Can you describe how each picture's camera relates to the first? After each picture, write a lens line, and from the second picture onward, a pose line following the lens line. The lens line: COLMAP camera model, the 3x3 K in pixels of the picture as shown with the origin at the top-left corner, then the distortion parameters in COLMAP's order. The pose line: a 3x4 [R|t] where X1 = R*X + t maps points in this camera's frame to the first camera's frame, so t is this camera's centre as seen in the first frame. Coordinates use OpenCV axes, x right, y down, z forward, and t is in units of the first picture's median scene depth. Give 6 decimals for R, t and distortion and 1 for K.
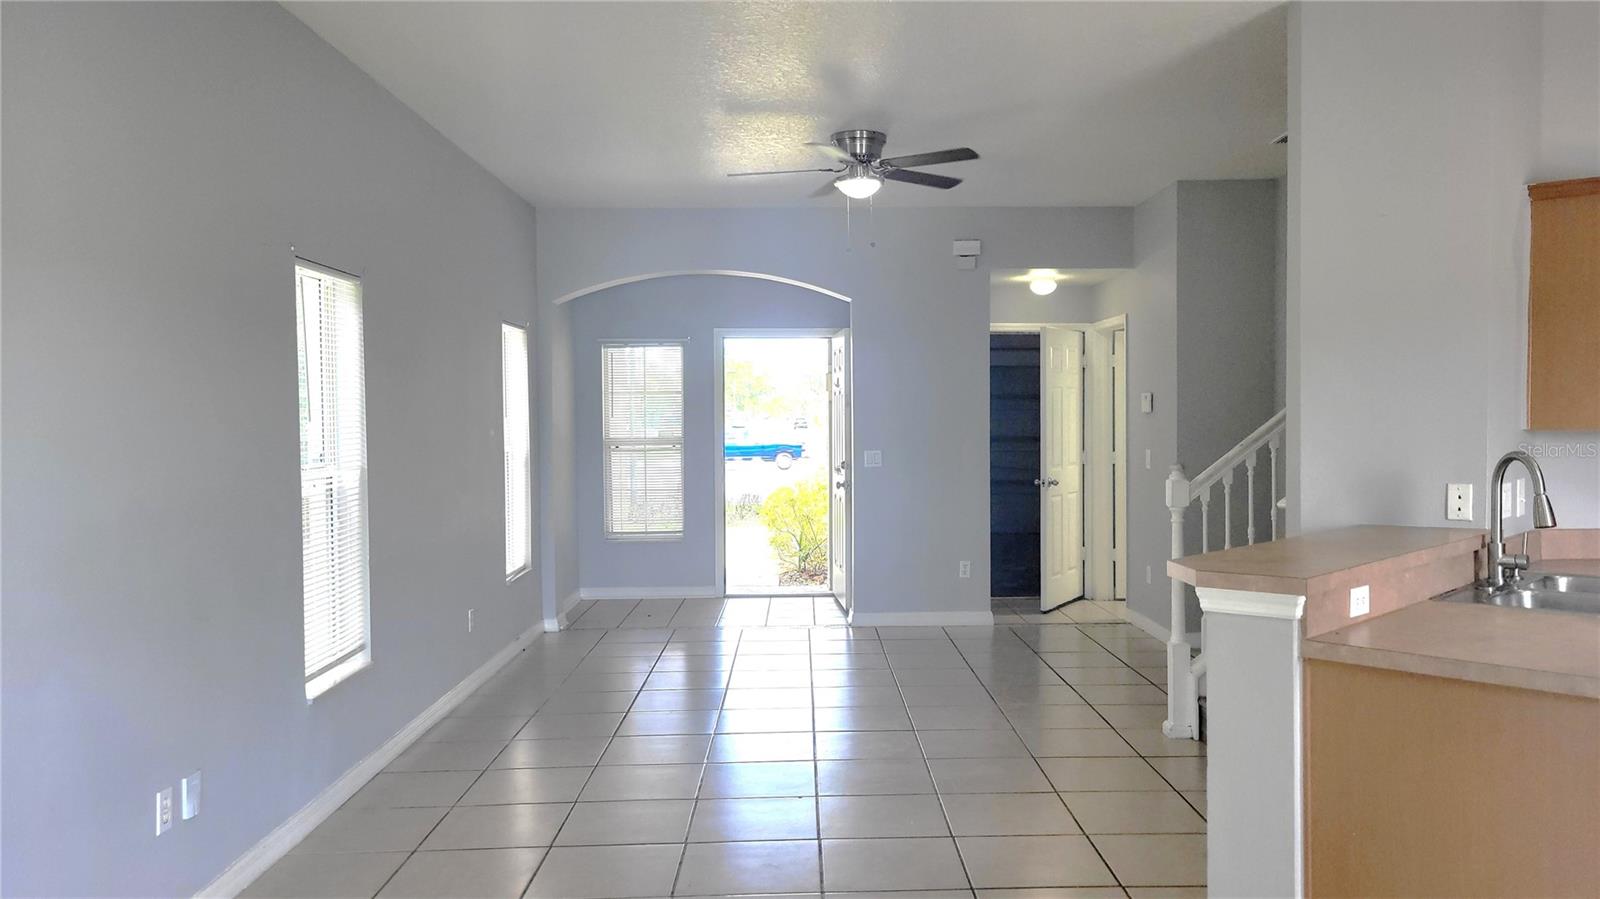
lens RADIAL K [[1179.8, 0, 800.0], [0, 1179.8, 449.5], [0, 0, 1]] dist [-0.002027, -0.001451]
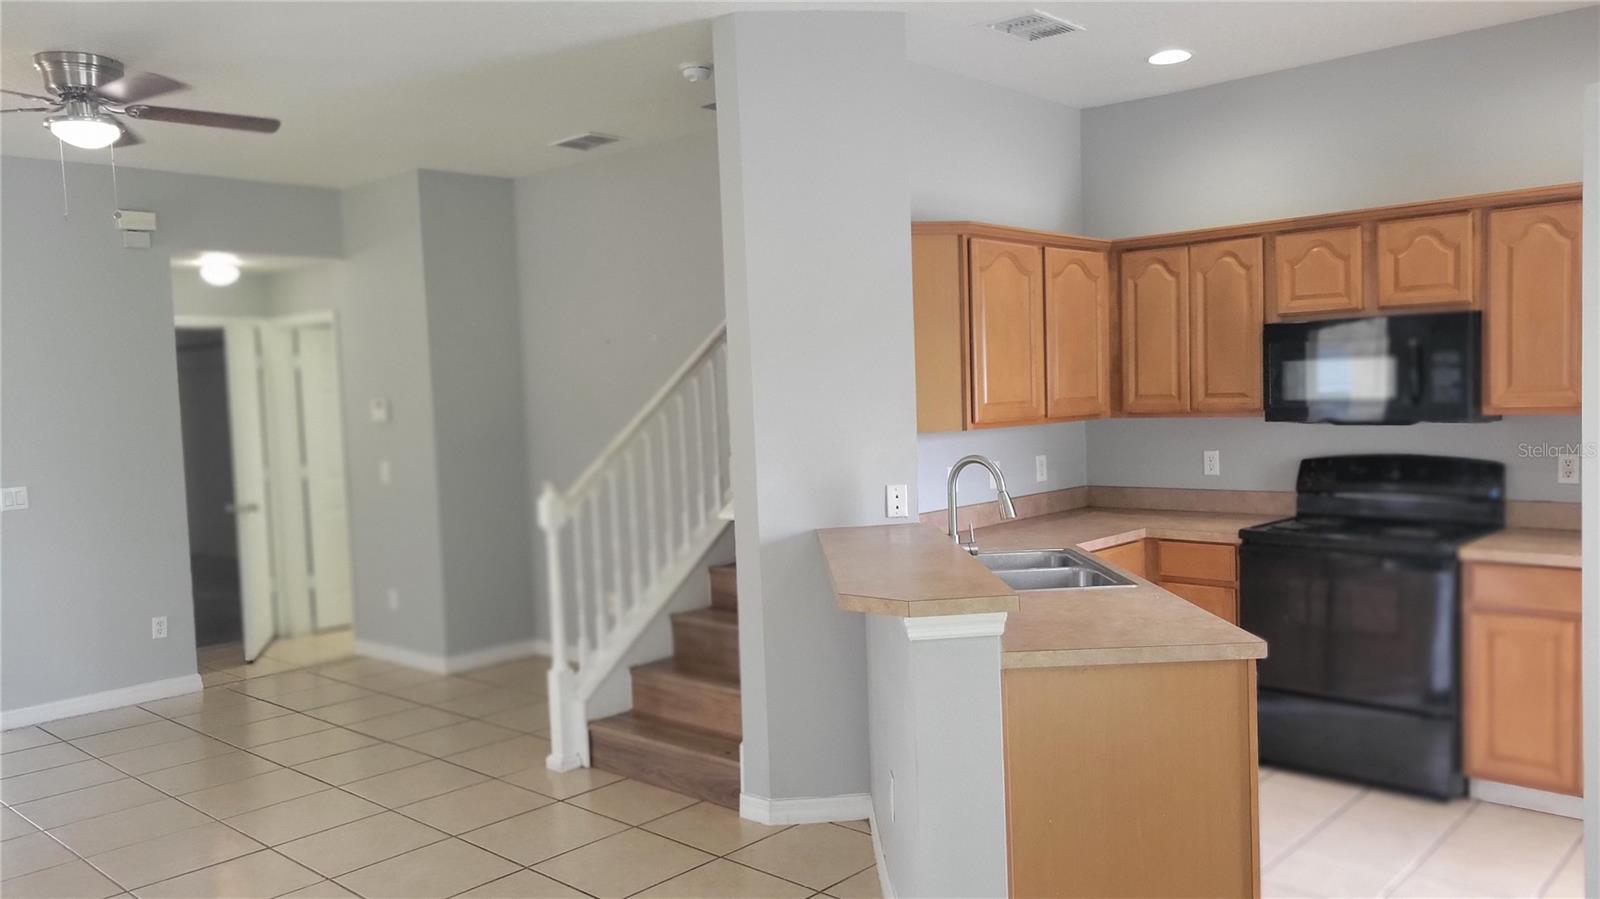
lens RADIAL K [[1199.5, 0, 800.0], [0, 1199.5, 449.5], [0, 0, 1]] dist [0.009416, 0.005654]
pose [[0.673601, -0.061715, 0.736514, -0.161593], [0.054032, 0.997953, 0.034205, -0.022798], [-0.737117, 0.016755, 0.675557, 0.137213]]
